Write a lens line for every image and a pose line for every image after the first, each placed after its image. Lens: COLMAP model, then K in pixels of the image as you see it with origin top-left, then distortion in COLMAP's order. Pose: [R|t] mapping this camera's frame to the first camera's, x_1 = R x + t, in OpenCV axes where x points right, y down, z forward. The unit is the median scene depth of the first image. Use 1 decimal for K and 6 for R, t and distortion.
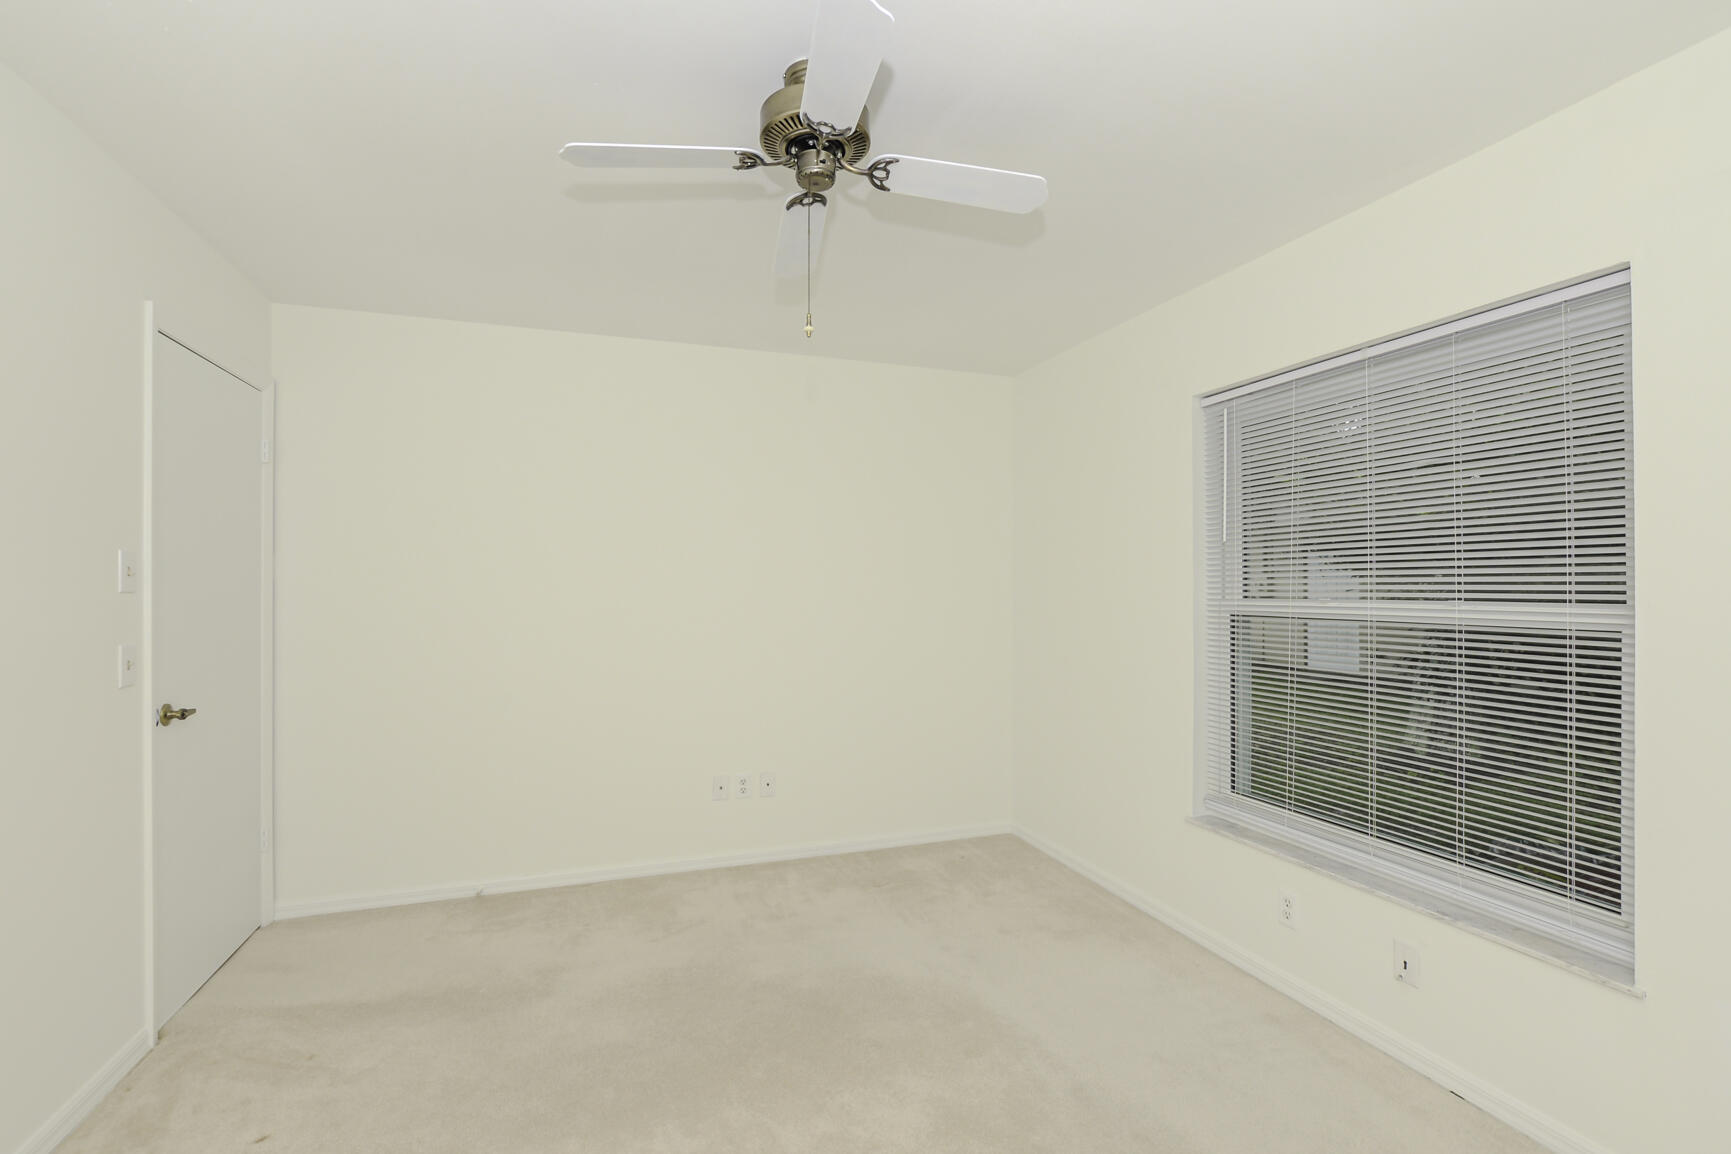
lens RADIAL K [[808.5, 0, 860.1], [0, 808.5, 583.5], [0, 0, 1]] dist [-0.002656, -0.000393]
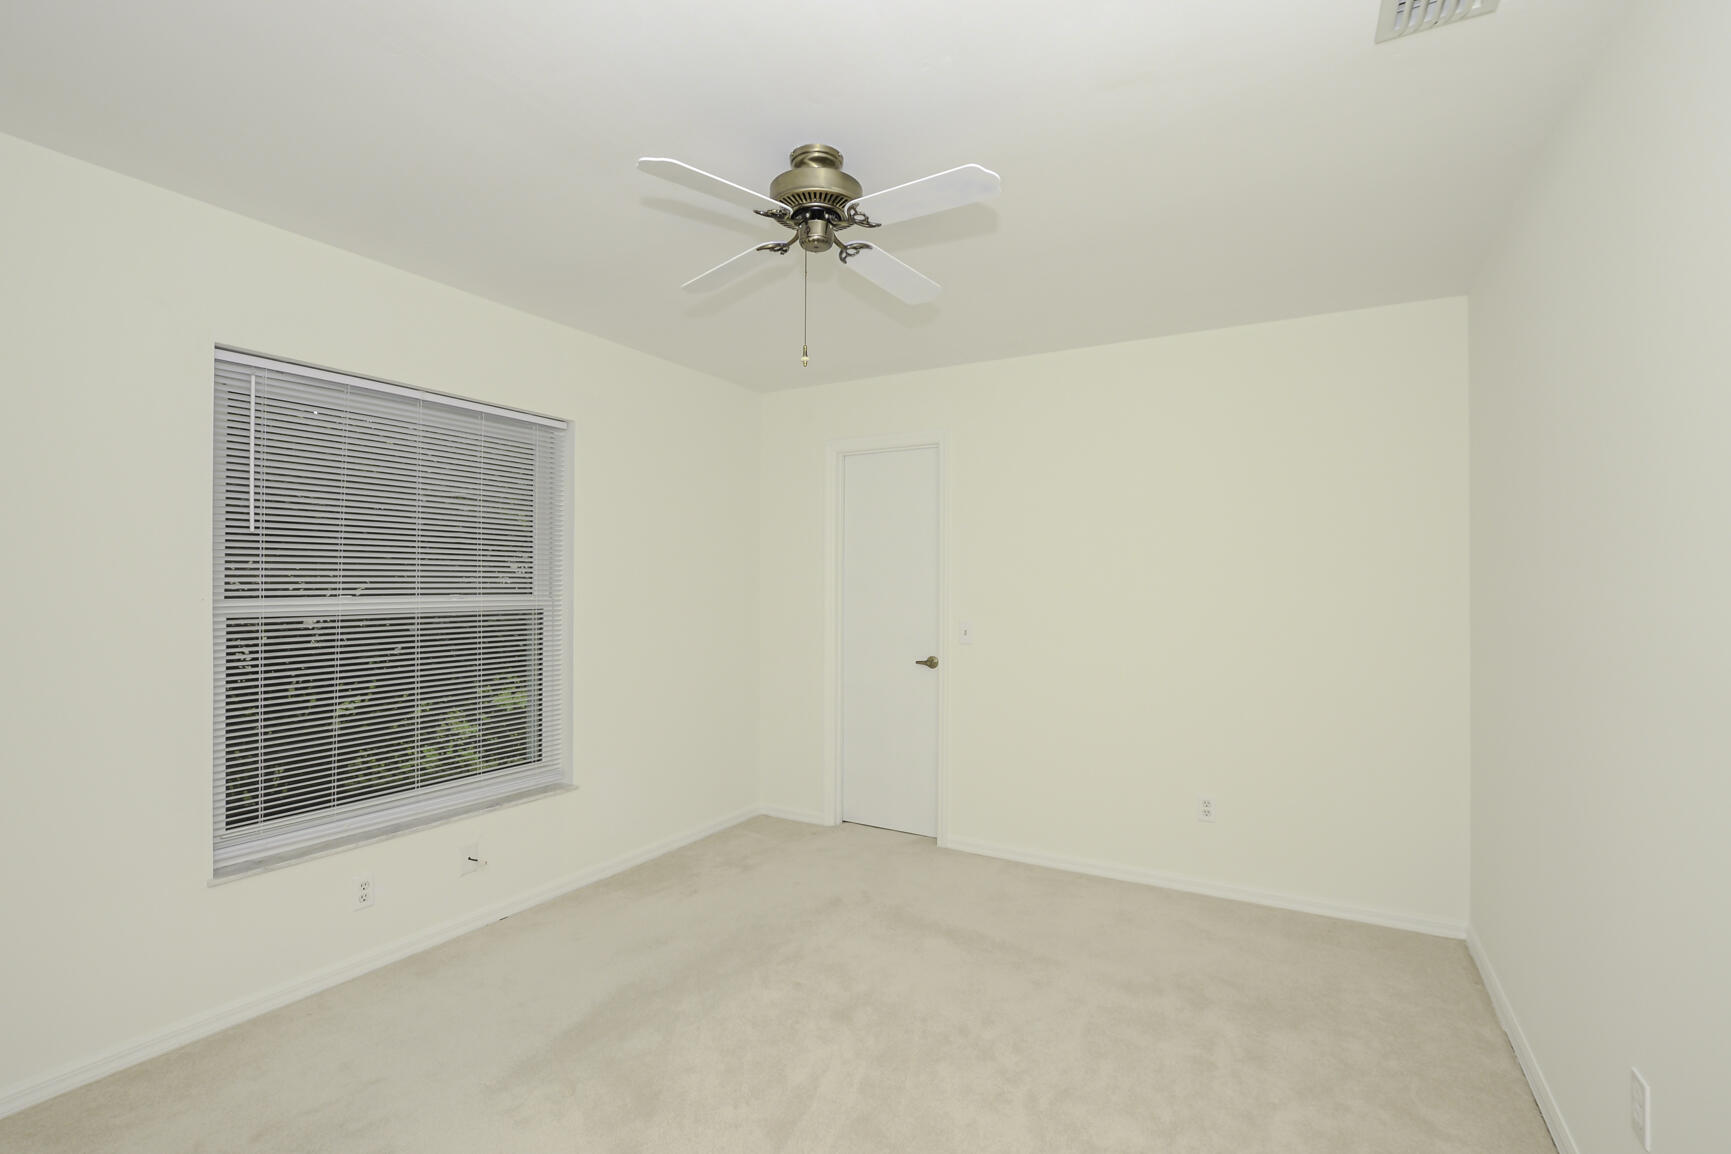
lens RADIAL K [[808.5, 0, 860.1], [0, 808.5, 583.5], [0, 0, 1]] dist [-0.002656, -0.000393]
pose [[-0.657589, -0.001306, 0.753376, -0.726274], [-0.003428, 0.999993, -0.001259, 0.000854], [-0.753369, -0.003411, -0.657589, 1.281570]]
